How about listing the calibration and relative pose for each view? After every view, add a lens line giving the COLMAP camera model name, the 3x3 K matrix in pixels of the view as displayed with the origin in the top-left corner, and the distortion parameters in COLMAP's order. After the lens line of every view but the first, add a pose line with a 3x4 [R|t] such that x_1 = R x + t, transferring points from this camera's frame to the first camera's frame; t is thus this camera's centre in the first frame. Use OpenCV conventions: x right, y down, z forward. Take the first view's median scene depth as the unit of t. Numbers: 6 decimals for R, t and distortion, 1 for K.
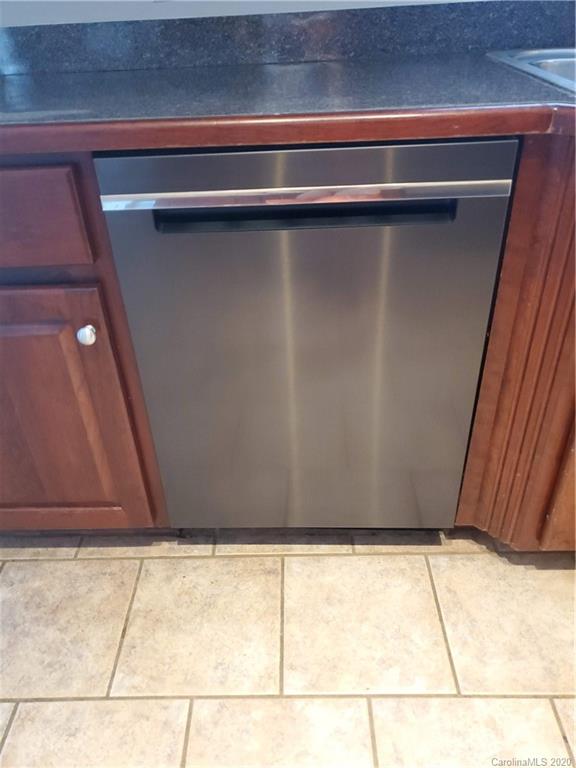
lens RADIAL K [[589.8, 0, 287.8], [0, 589.8, 384.9], [0, 0, 1]] dist [0.040630, -0.045839]
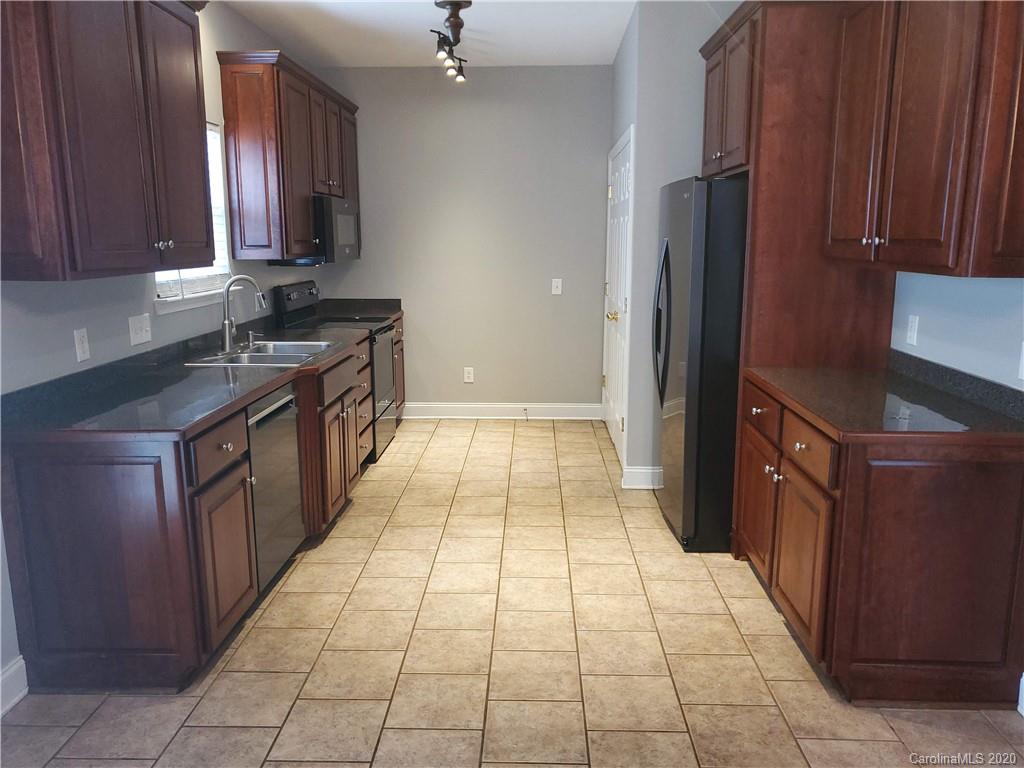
lens RADIAL K [[786.4, 0, 512.3], [0, 786.4, 382.8], [0, 0, 1]] dist [0.040630, -0.045839]
pose [[0.024850, -0.150407, 0.988312, -2.503568], [0.565502, 0.817355, 0.110171, -0.127139], [-0.824372, 0.556155, 0.105367, -0.295379]]
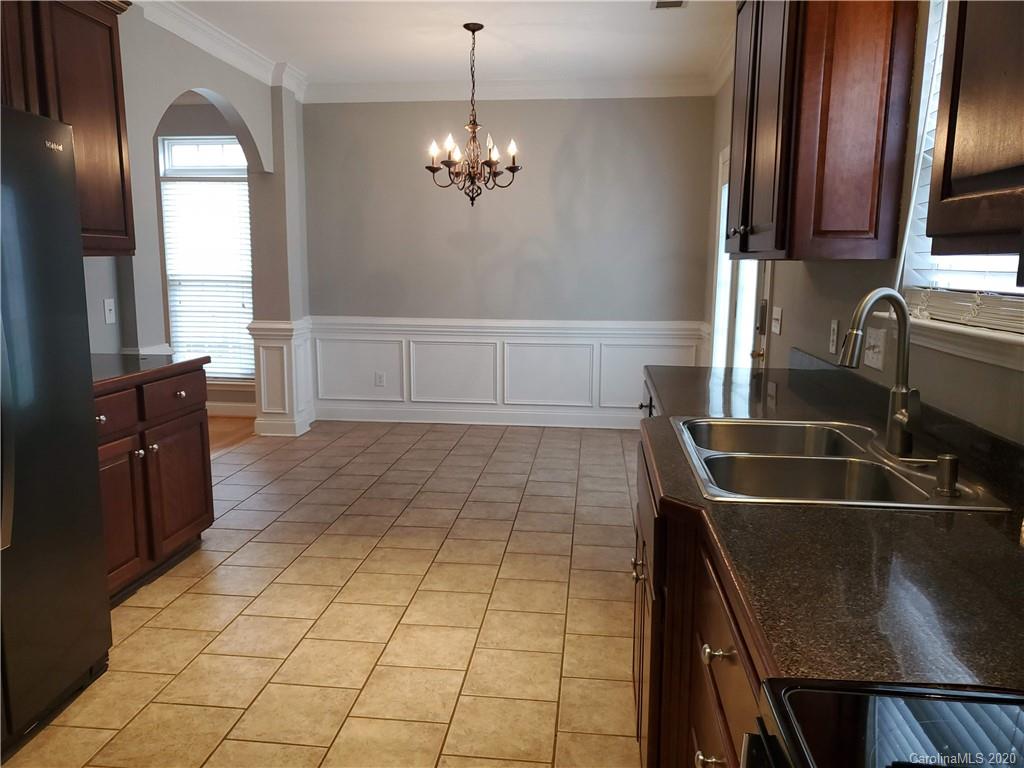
lens RADIAL K [[786.4, 0, 504.4], [0, 786.4, 385.2], [0, 0, 1]] dist [0.040630, -0.045839]
pose [[-0.111916, 0.187336, -0.975900, 2.110100], [-0.561780, 0.798146, 0.217639, -0.541160], [0.819682, 0.572598, 0.015917, 0.228330]]
